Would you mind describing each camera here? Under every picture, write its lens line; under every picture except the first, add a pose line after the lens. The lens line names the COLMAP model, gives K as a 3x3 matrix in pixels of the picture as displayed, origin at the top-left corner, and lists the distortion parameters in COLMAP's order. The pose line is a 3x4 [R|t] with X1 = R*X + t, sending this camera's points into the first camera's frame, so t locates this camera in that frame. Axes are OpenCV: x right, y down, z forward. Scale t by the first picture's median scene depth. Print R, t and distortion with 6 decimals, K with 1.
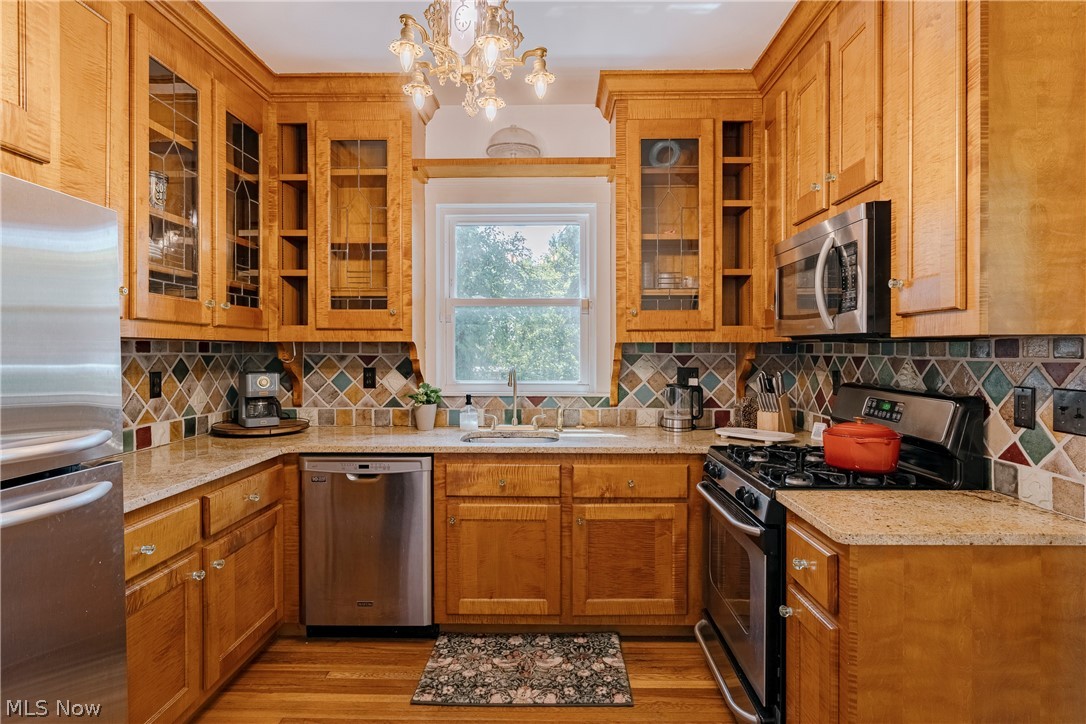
lens RADIAL K [[579.3, 0, 544.8], [0, 579.3, 354.7], [0, 0, 1]] dist [-0.003608, 0.000081]
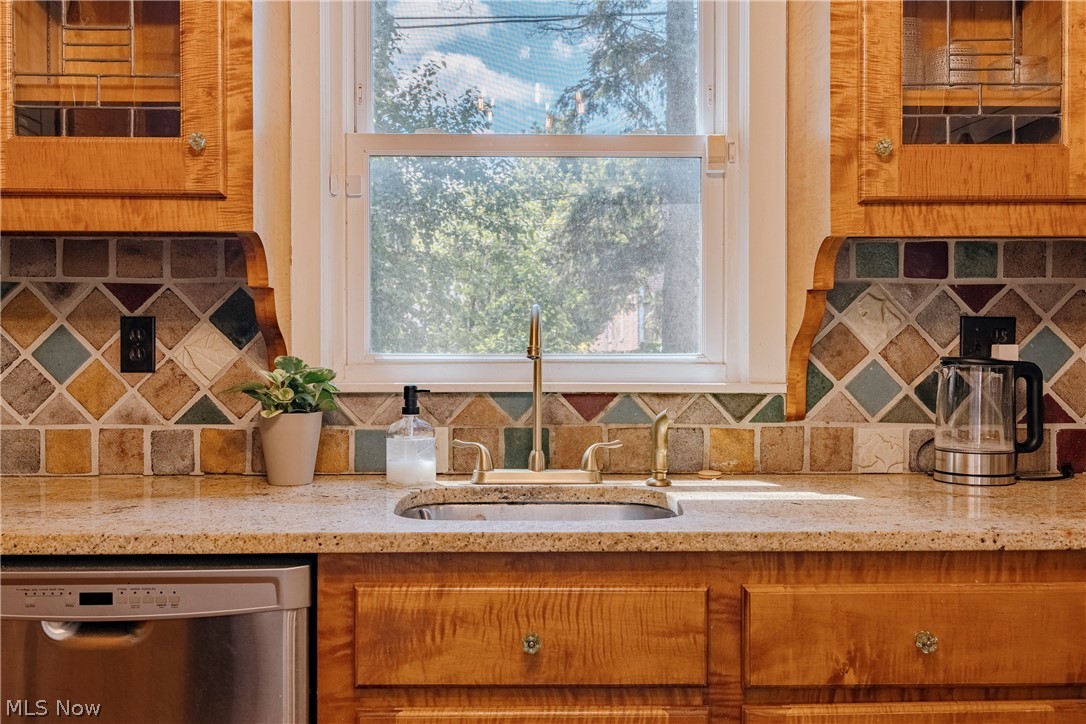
lens RADIAL K [[991.0, 0, 538.8], [0, 991.0, 357.9], [0, 0, 1]] dist [0.005949, 0.004053]
pose [[0.999088, 0.000269, 0.042689, -0.090954], [-0.000213, 0.999999, -0.001323, 0.060512], [-0.042689, 0.001312, 0.999088, 0.437858]]
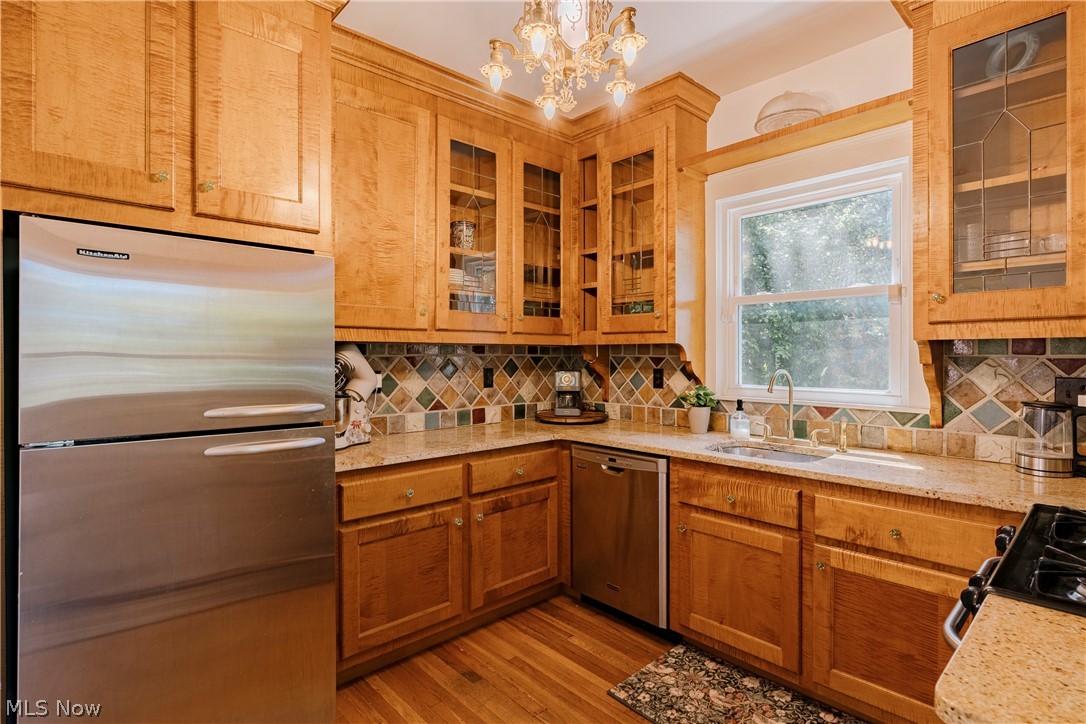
lens RADIAL K [[536.7, 0, 549.8], [0, 536.7, 359.0], [0, 0, 1]] dist [-0.005011, 0.000164]
pose [[0.697853, 0.005552, -0.716219, 0.317508], [-0.004693, 0.999984, 0.003180, 0.002965], [0.716225, 0.001142, 0.697868, 0.216319]]
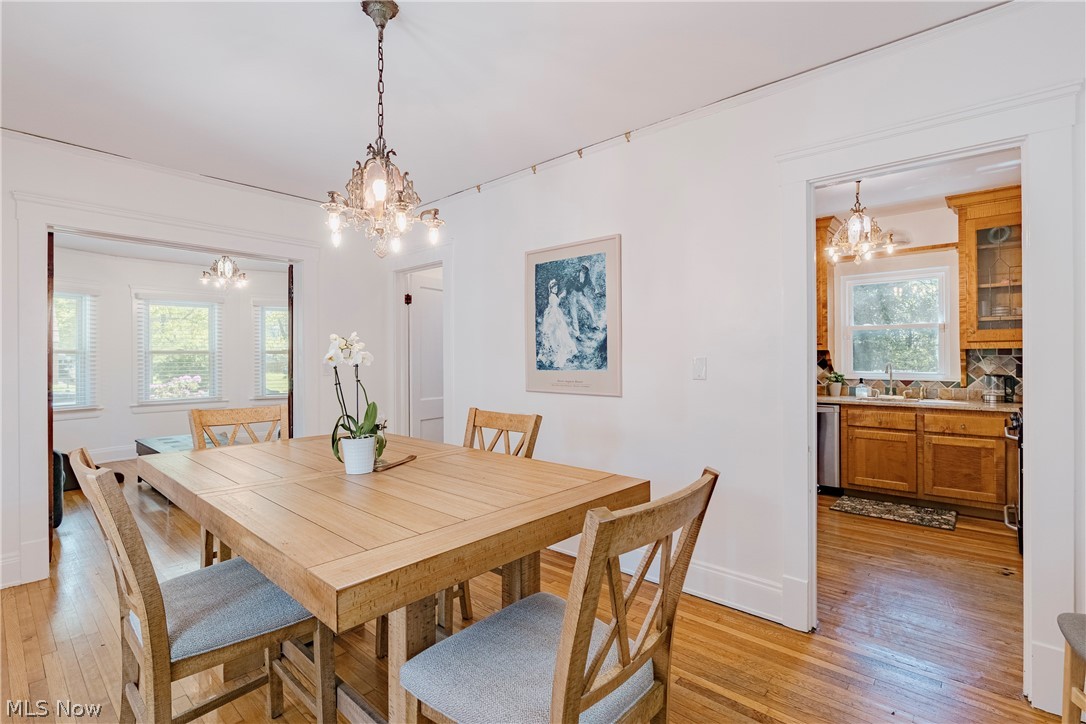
lens RADIAL K [[503.0, 0, 550.7], [0, 503.0, 357.1], [0, 0, 1]] dist [-0.002538, -0.000331]
pose [[0.764645, -0.004008, -0.644439, 0.171271], [-0.002123, 0.999960, -0.008738, 0.020659], [0.644448, 0.008049, 0.764606, -1.027191]]
